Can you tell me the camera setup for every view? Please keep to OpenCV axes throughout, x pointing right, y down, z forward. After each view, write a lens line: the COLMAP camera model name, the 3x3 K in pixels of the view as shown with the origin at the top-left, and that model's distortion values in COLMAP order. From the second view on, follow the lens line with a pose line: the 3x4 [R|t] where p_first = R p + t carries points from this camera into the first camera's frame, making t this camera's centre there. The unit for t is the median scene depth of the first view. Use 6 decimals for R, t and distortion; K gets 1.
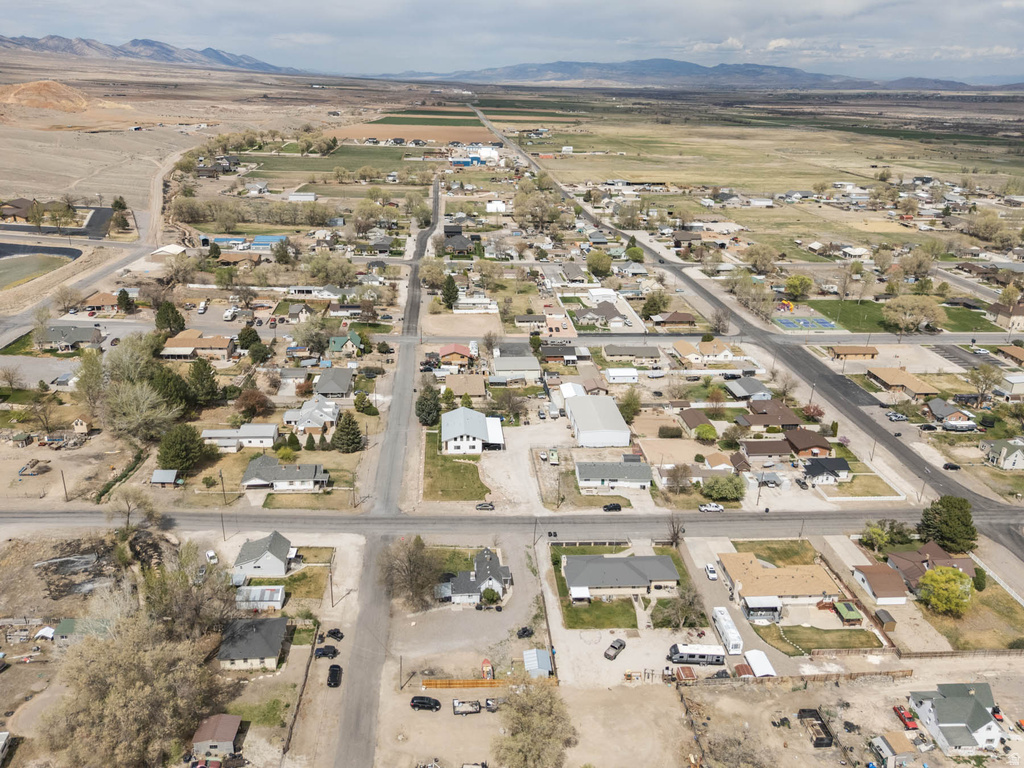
lens RADIAL K [[753.9, 0, 510.2], [0, 753.9, 378.9], [0, 0, 1]] dist [0.079609, -0.082213]
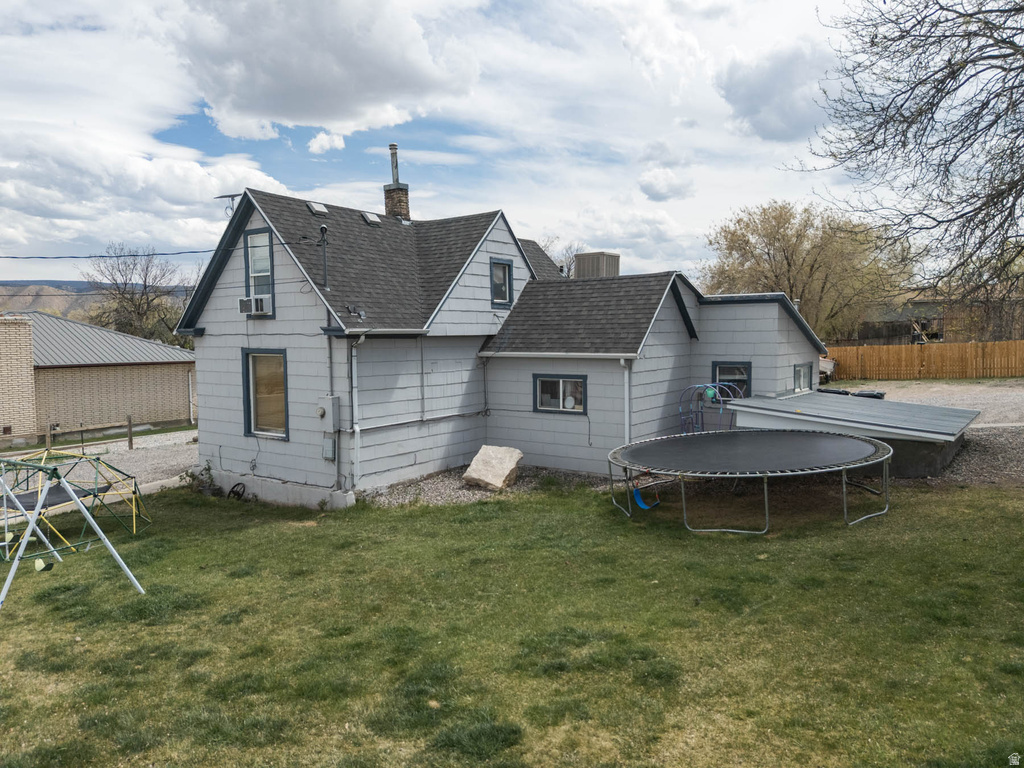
lens RADIAL K [[753.9, 0, 510.2], [0, 753.9, 378.9], [0, 0, 1]] dist [0.079609, -0.082213]
pose [[-0.741354, -0.058443, 0.668565, -0.081264], [0.240750, 0.906735, 0.346224, 0.154500], [-0.626446, 0.417632, -0.658141, 0.737851]]
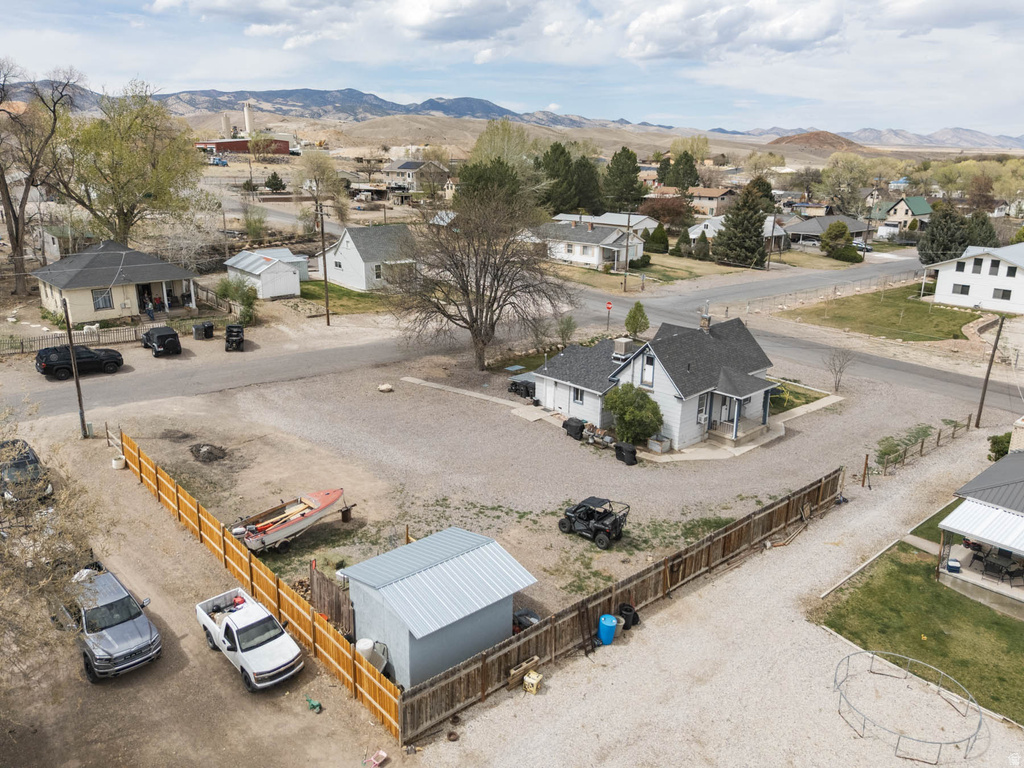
lens RADIAL K [[753.9, 0, 510.2], [0, 753.9, 378.9], [0, 0, 1]] dist [0.079609, -0.082213]
pose [[0.607669, 0.207577, -0.766584, 0.106166], [-0.287804, 0.957186, 0.031047, 0.185132], [0.740208, 0.201759, 0.641394, 0.522342]]
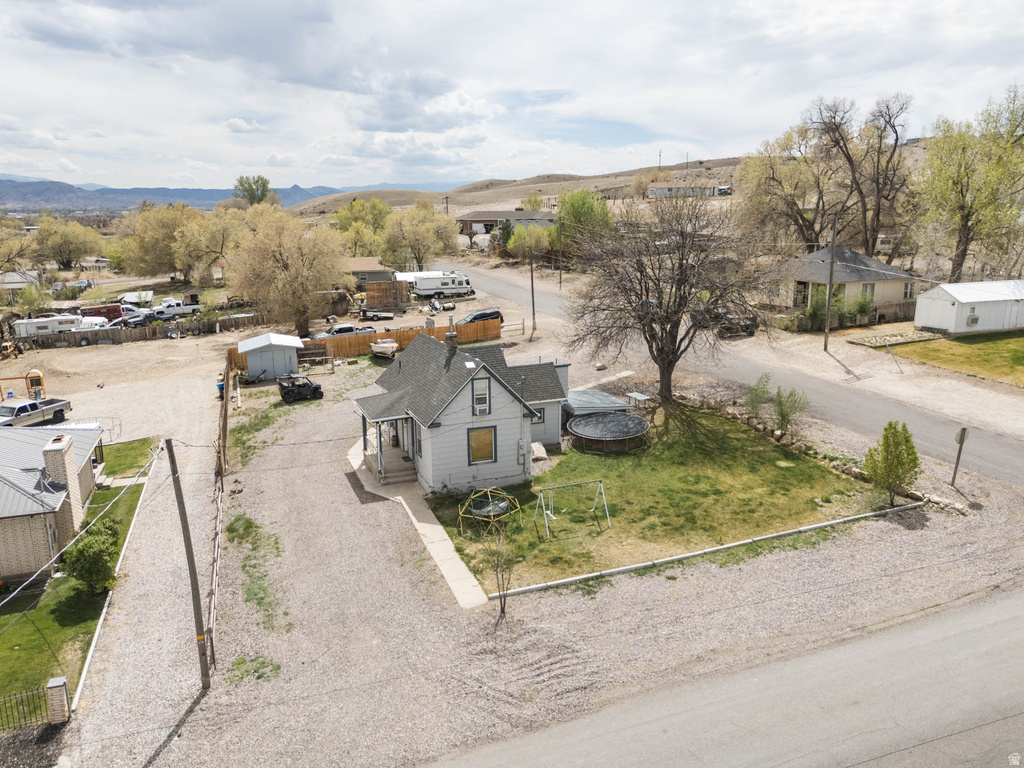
lens RADIAL K [[753.9, 0, 510.2], [0, 753.9, 378.9], [0, 0, 1]] dist [0.079609, -0.082213]
pose [[-0.963600, 0.044222, -0.263664, 0.011114], [-0.110986, 0.831058, 0.545000, 0.079815], [0.243221, 0.554425, -0.795900, 0.821982]]
